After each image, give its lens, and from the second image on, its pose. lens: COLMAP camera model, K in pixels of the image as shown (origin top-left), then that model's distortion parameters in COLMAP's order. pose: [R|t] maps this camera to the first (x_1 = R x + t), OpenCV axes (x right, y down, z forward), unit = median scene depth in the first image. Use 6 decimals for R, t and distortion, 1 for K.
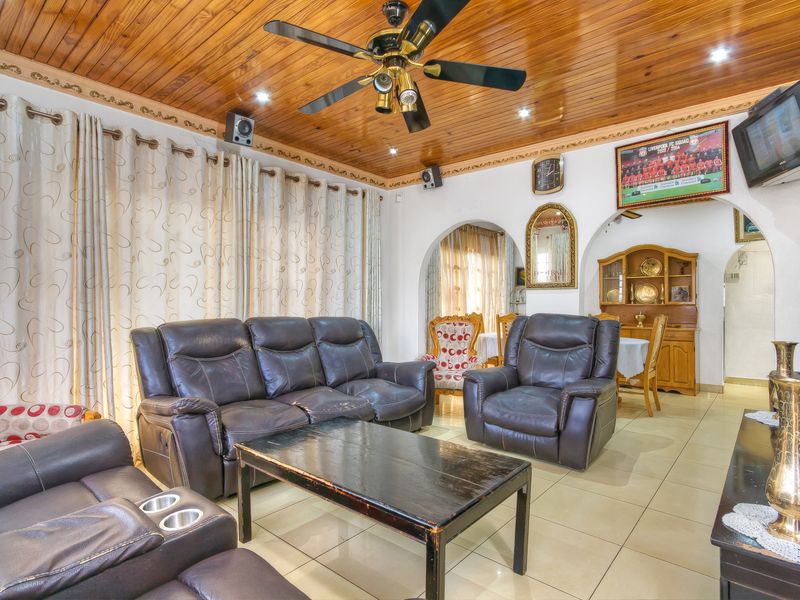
lens RADIAL K [[413.0, 0, 404.6], [0, 413.0, 300.6], [0, 0, 1]] dist [-0.051057, 0.000244]
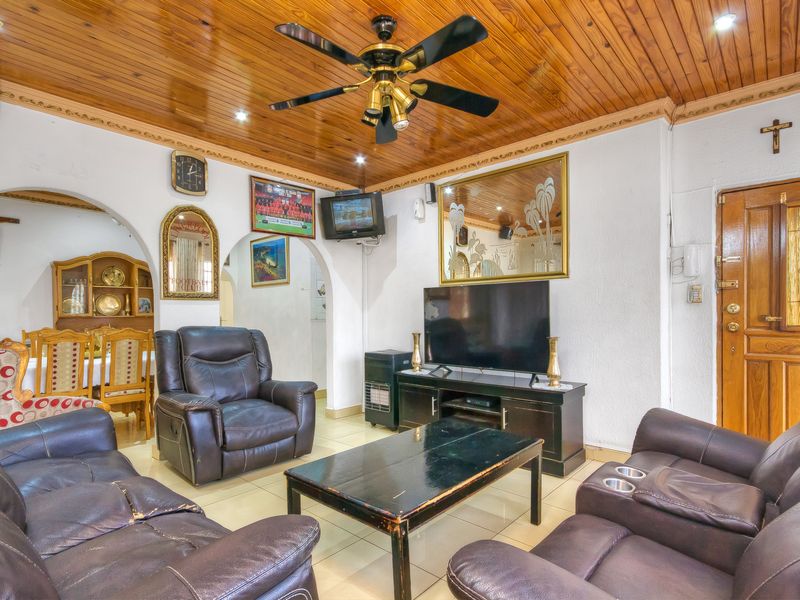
lens RADIAL K [[413.0, 0, 404.7], [0, 413.0, 300.2], [0, 0, 1]] dist [-0.051057, 0.000244]
pose [[-0.019715, 0.028846, 0.999389, -0.588939], [-0.000159, 0.999584, -0.028855, -0.000404], [-0.999806, -0.000728, -0.019702, 0.576489]]
